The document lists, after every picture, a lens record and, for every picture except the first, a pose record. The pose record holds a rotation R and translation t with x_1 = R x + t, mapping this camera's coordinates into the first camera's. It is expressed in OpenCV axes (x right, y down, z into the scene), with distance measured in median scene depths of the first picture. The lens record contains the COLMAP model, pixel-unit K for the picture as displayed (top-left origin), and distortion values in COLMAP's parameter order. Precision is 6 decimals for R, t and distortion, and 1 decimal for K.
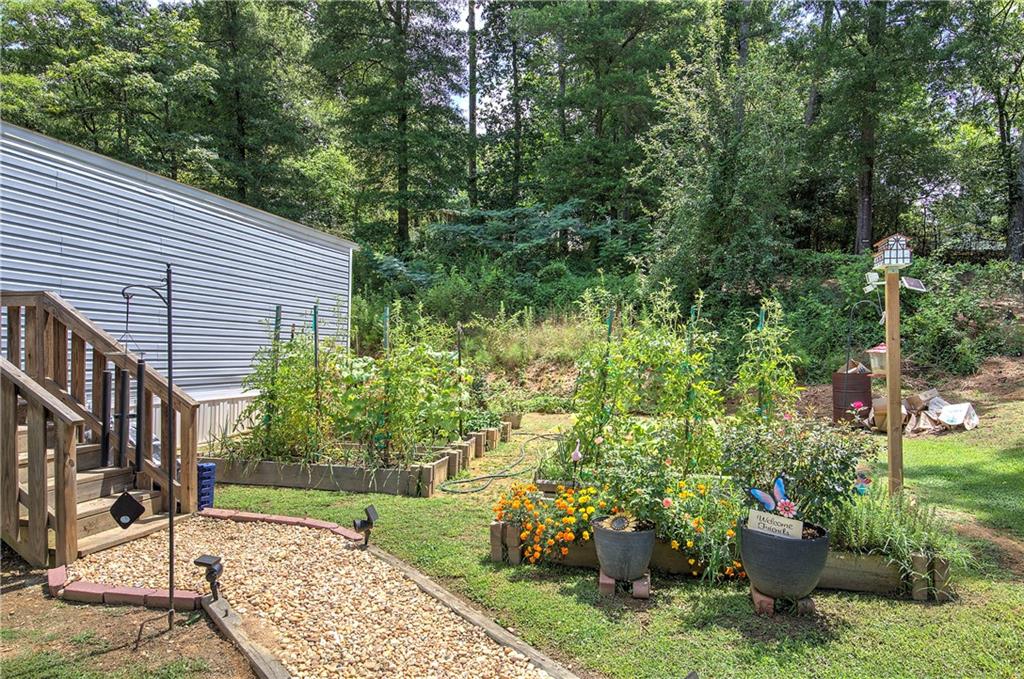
lens RADIAL K [[648.4, 0, 509.7], [0, 648.4, 342.6], [0, 0, 1]] dist [-0.000582, -0.000350]
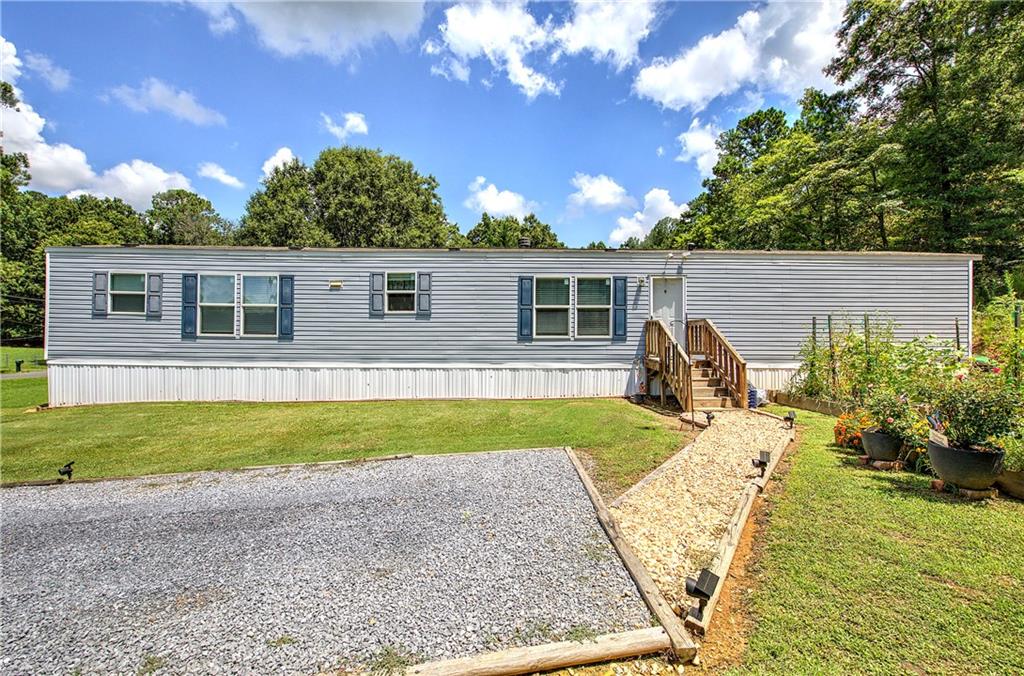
lens RADIAL K [[435.9, 0, 517.1], [0, 435.9, 336.9], [0, 0, 1]] dist [-0.001450, 0.000855]
pose [[0.275541, -0.018713, -0.961107, 0.237742], [0.017580, 0.999741, -0.014426, 0.002038], [0.961129, -0.012921, 0.275799, -0.070940]]
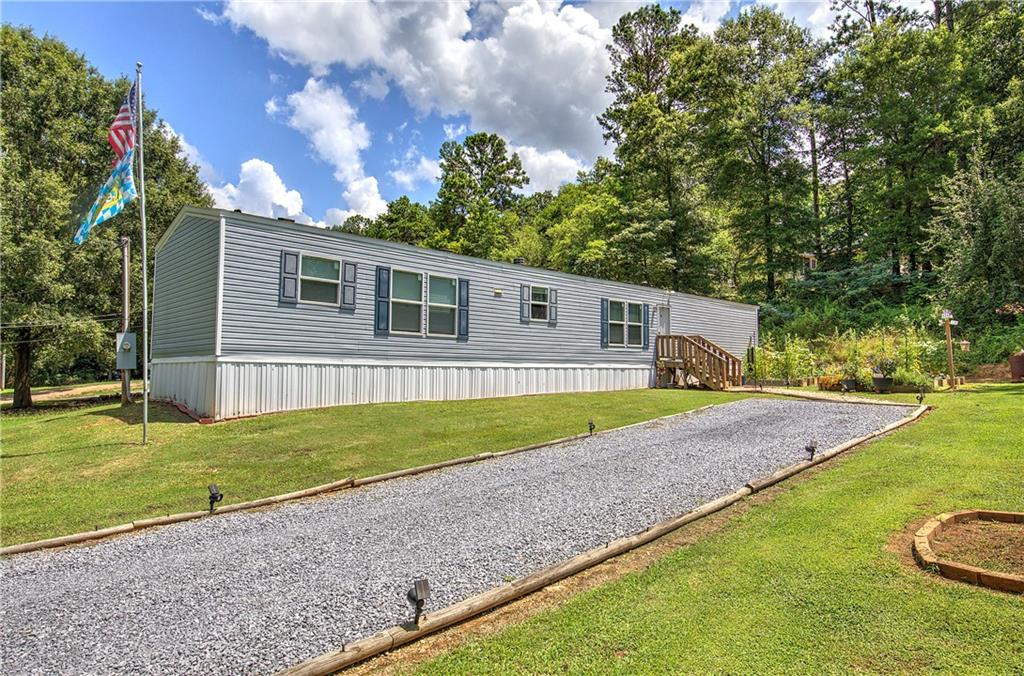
lens RADIAL K [[583.2, 0, 526.7], [0, 583.2, 337.1], [0, 0, 1]] dist [0.013332, -0.002082]
pose [[0.859566, -0.039787, -0.509473, 0.078425], [0.018305, 0.998722, -0.047110, 0.028320], [0.510696, 0.031169, 0.859196, -0.885631]]
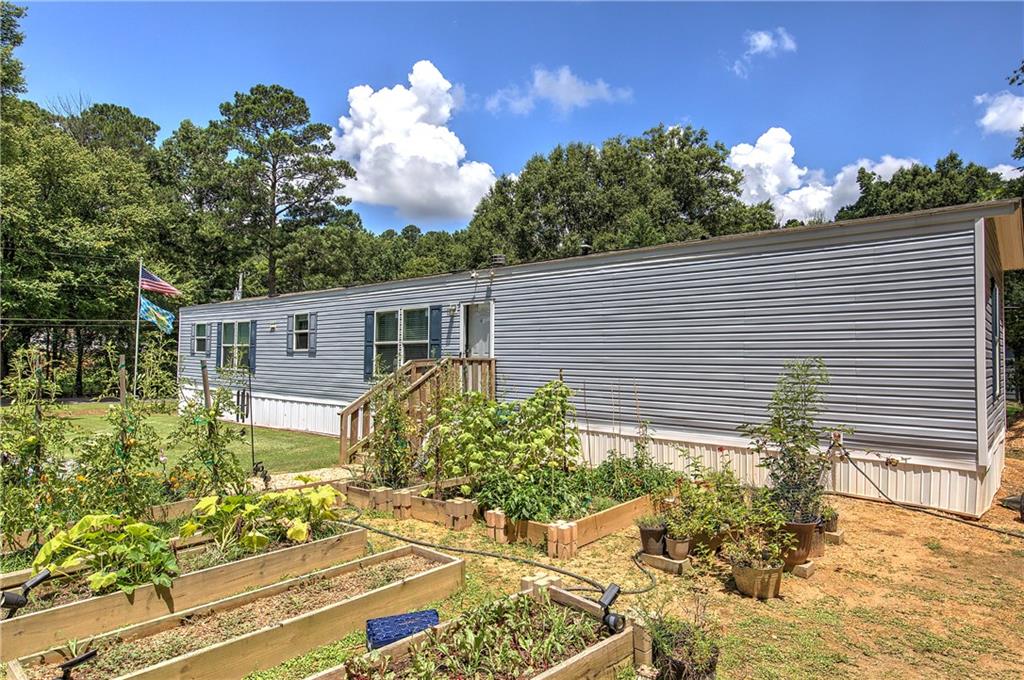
lens RADIAL K [[583.2, 0, 526.7], [0, 583.2, 339.1], [0, 0, 1]] dist [0.013332, -0.002082]
pose [[-0.429640, -0.048824, -0.901679, 0.264147], [0.001010, 0.998511, -0.054548, -0.011748], [0.903000, -0.024347, -0.428951, 0.629019]]
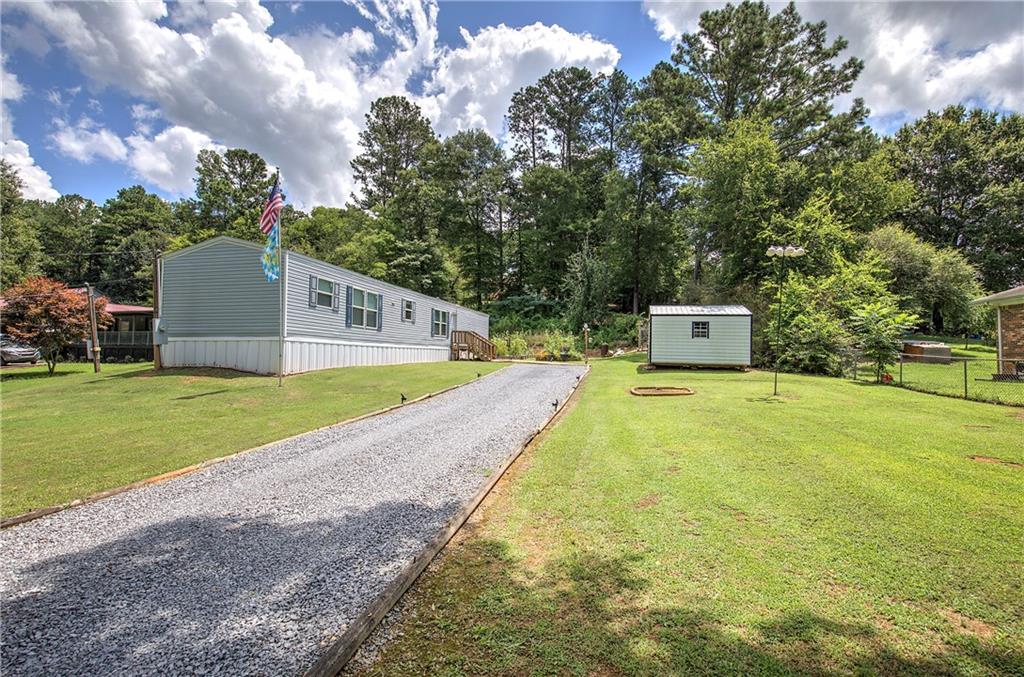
lens RADIAL K [[453.2, 0, 512.0], [0, 453.2, 338.5], [0, 0, 1]] dist [0.001875, 0.000347]
pose [[0.999480, -0.005601, 0.031745, -0.139138], [0.006198, 0.999805, -0.018746, 0.033237], [-0.031634, 0.018933, 0.999320, -1.330122]]
